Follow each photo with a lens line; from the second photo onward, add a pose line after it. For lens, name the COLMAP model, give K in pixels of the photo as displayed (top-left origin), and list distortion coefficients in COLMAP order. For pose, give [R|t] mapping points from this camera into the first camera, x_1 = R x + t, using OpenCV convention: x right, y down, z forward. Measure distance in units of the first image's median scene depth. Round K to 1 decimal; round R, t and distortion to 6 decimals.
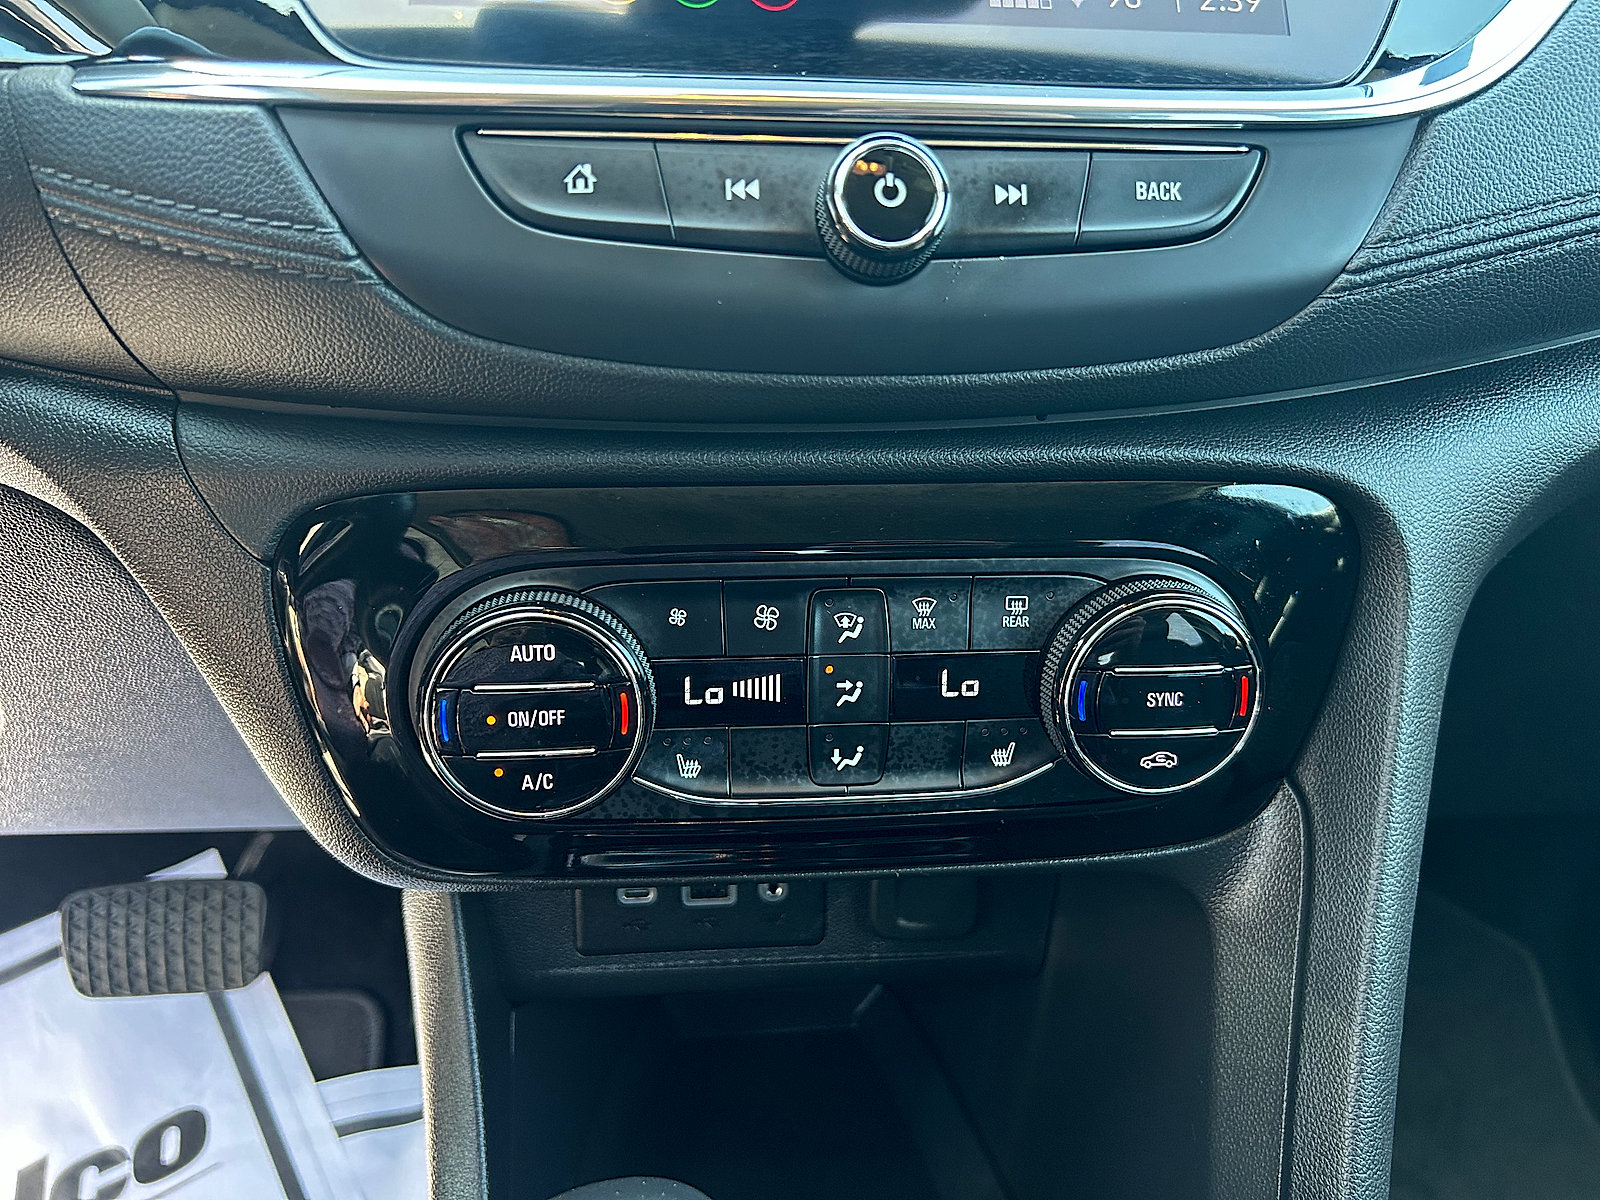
lens RADIAL K [[1173.3, 0, 800.0], [0, 1173.3, 600.0], [0, 0, 1]] dist [0.010506, -0.044696]
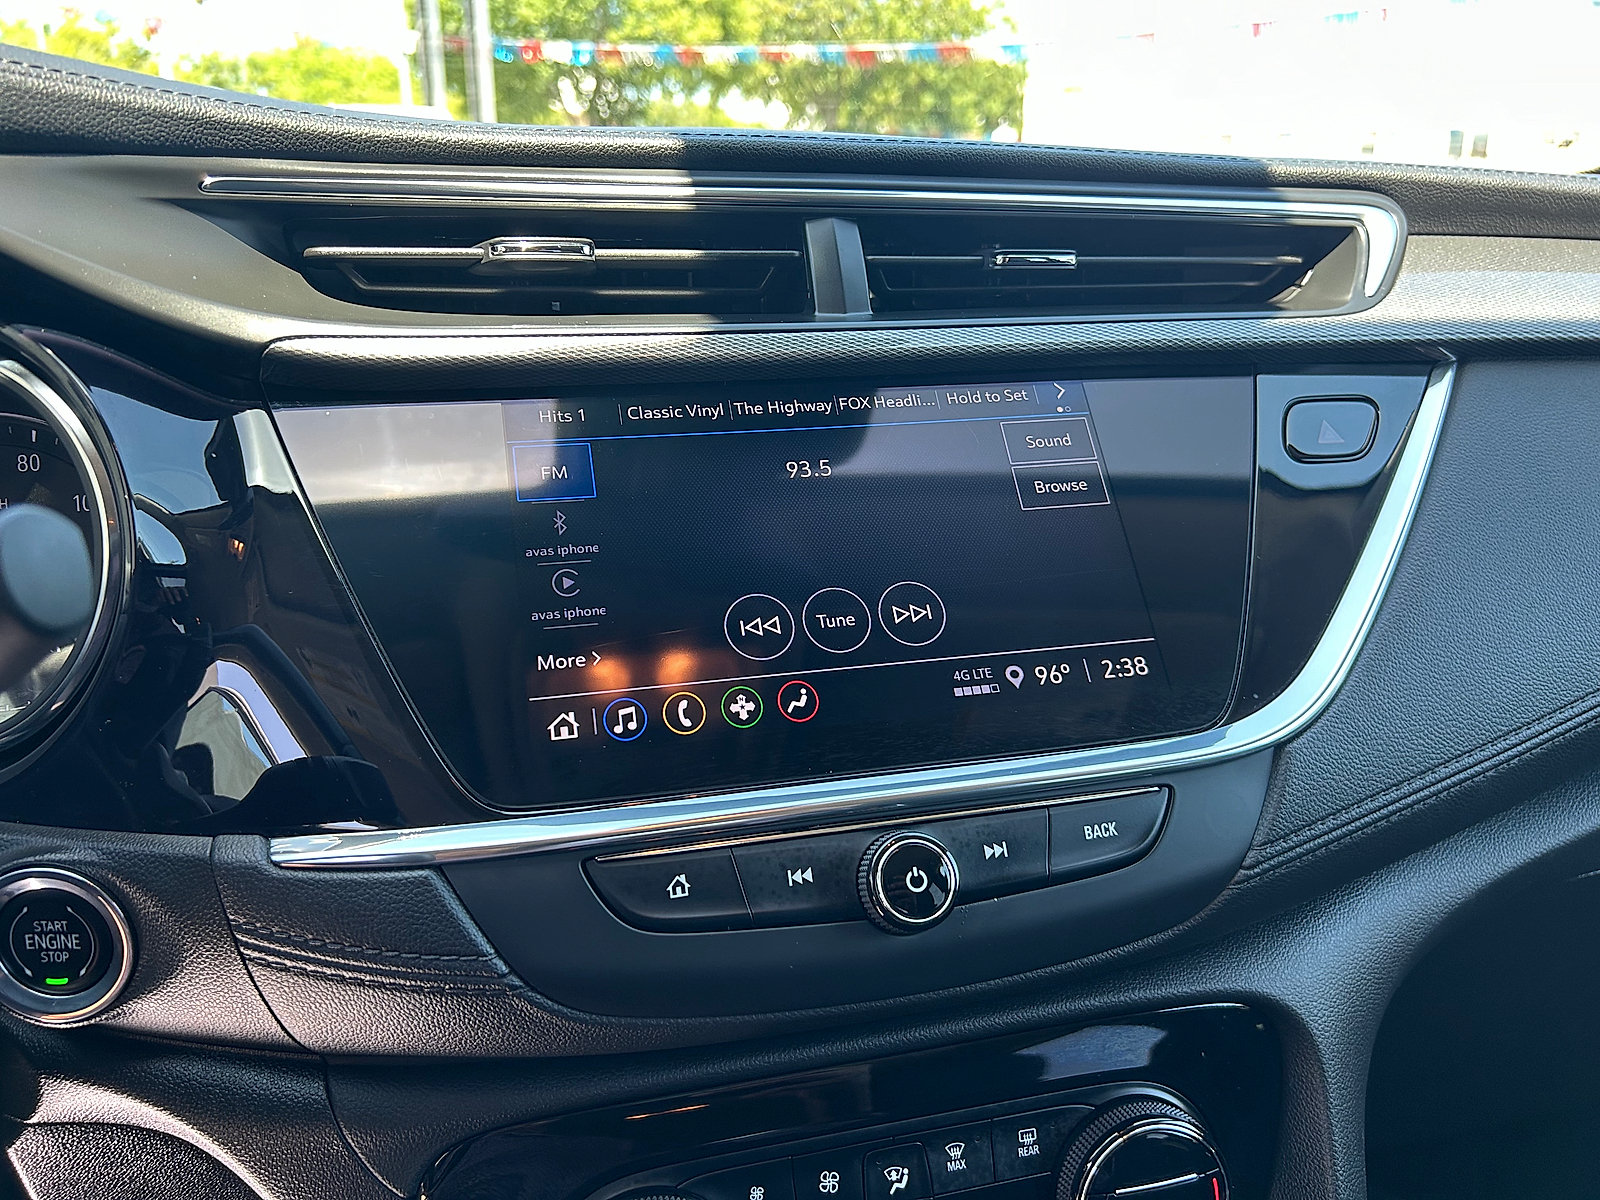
lens RADIAL K [[1173.3, 0, 800.0], [0, 1173.3, 600.0], [0, 0, 1]] dist [0.010506, -0.044696]
pose [[0.989664, -0.083357, 0.116689, -0.173086], [0.105874, 0.973545, -0.202487, -0.377206], [-0.096723, 0.212748, 0.972308, -0.335853]]
